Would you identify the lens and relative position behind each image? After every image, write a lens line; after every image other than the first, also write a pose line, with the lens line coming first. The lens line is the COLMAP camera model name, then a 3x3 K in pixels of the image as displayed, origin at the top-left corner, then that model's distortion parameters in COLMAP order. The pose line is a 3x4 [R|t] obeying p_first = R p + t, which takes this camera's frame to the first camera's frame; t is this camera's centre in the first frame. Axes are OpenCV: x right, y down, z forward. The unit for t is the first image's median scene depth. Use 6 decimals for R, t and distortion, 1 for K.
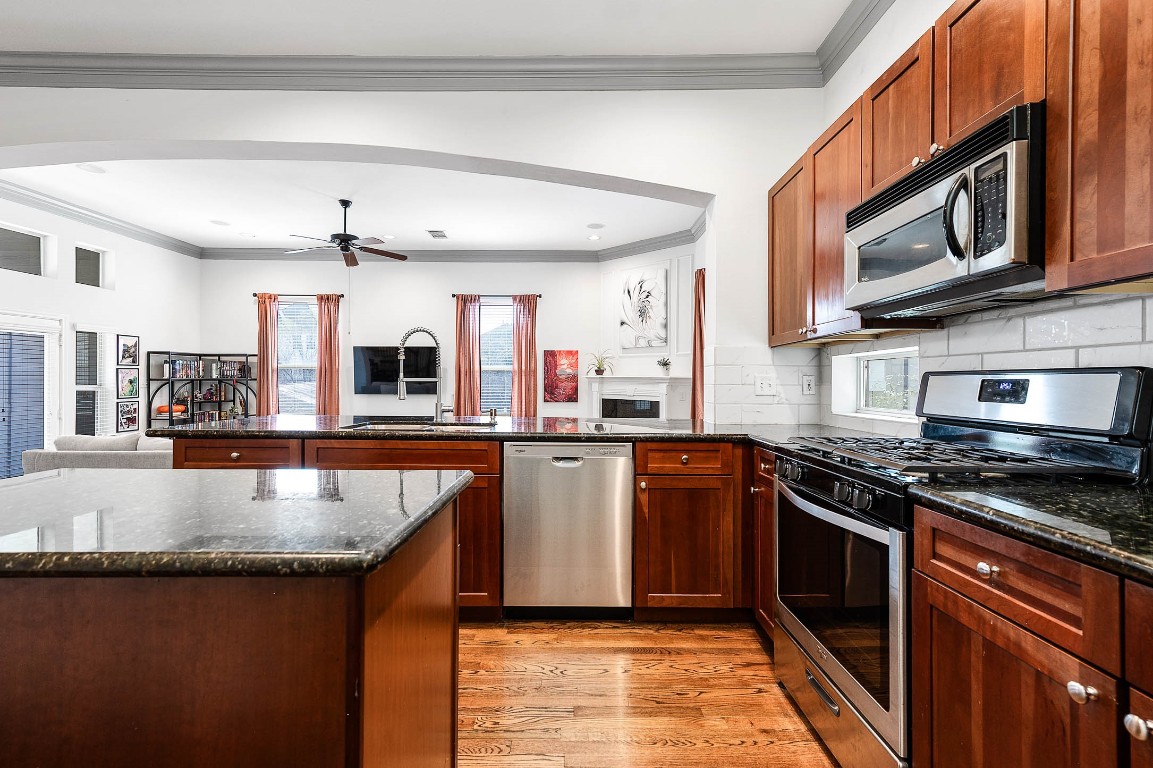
lens RADIAL K [[505.5, 0, 579.0], [0, 505.5, 382.1], [0, 0, 1]] dist [0.001632, -0.000017]
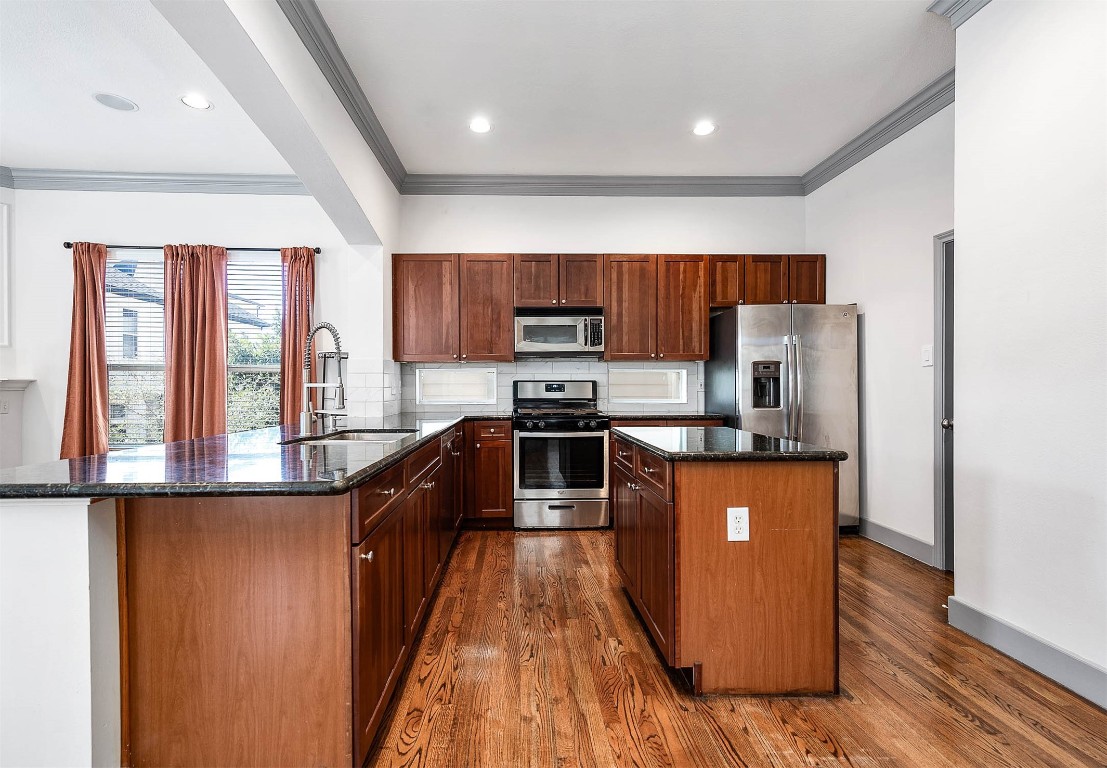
lens RADIAL K [[527.6, 0, 547.5], [0, 527.6, 385.4], [0, 0, 1]] dist [0.002108, 0.000483]
pose [[-0.042226, -0.006541, 0.999087, -0.484213], [0.003363, 0.999972, 0.006689, -0.003745], [-0.999102, 0.003642, -0.042203, 0.267714]]
